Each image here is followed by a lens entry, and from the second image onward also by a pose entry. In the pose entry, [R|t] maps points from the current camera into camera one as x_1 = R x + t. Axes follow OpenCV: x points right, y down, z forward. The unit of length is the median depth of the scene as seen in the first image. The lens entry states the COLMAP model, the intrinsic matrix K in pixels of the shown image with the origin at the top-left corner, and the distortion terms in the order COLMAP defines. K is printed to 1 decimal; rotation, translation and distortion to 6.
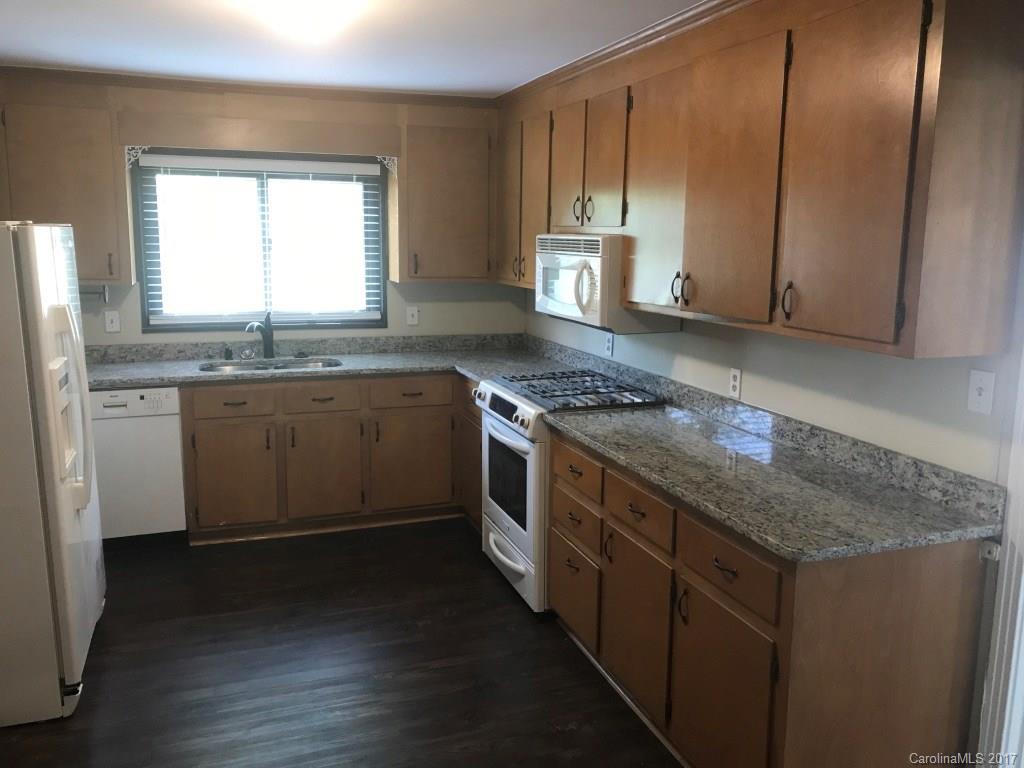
lens RADIAL K [[825.4, 0, 506.8], [0, 825.4, 384.3], [0, 0, 1]] dist [0.017024, -0.030940]
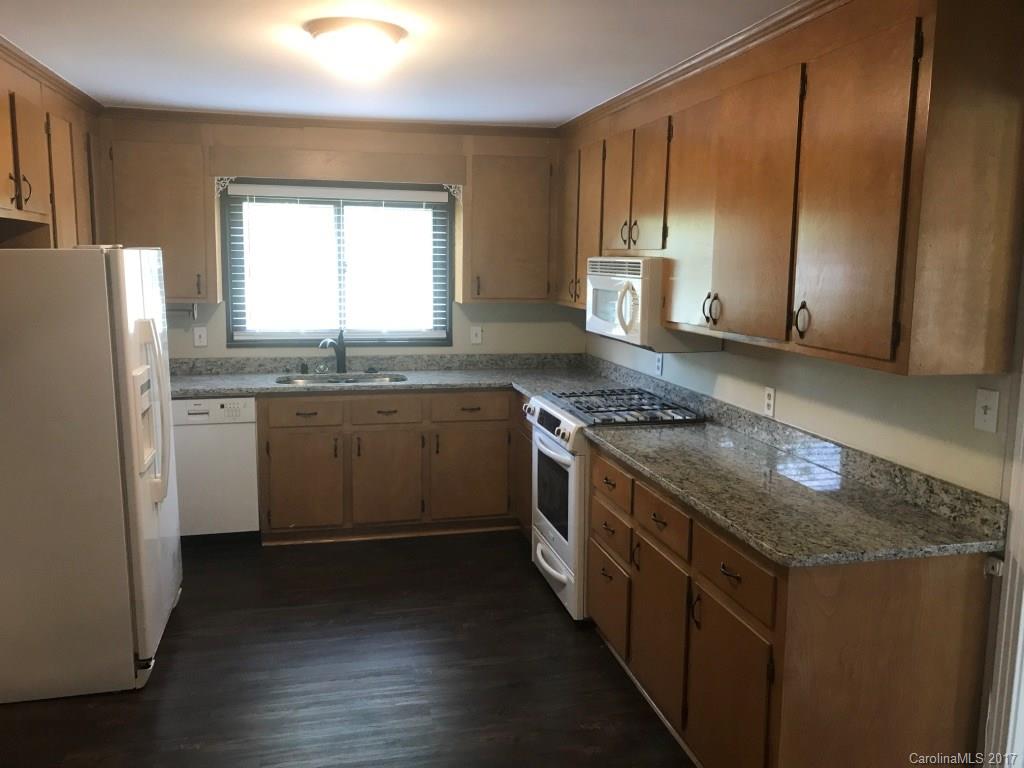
lens RADIAL K [[824.2, 0, 504.1], [0, 824.2, 384.5], [0, 0, 1]] dist [0.078096, -0.174019]
pose [[0.993465, 0.017364, -0.112809, 0.048593], [-0.020500, 0.999433, -0.026696, 0.008611], [0.112281, 0.028834, 0.993258, -0.043450]]
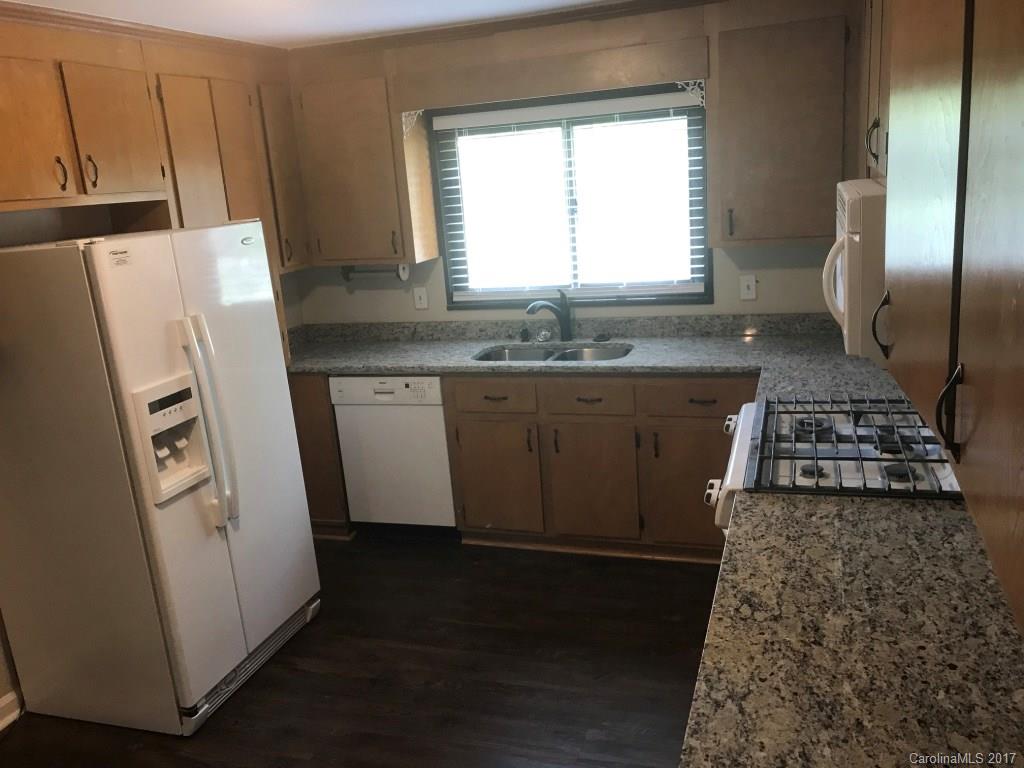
lens RADIAL K [[820.5, 0, 525.7], [0, 820.5, 379.9], [0, 0, 1]] dist [0.121583, -0.330012]
pose [[0.788238, 0.077579, -0.610460, 0.235341], [-0.021177, 0.994854, 0.099084, -0.084714], [0.615006, -0.065174, 0.785825, 0.332122]]
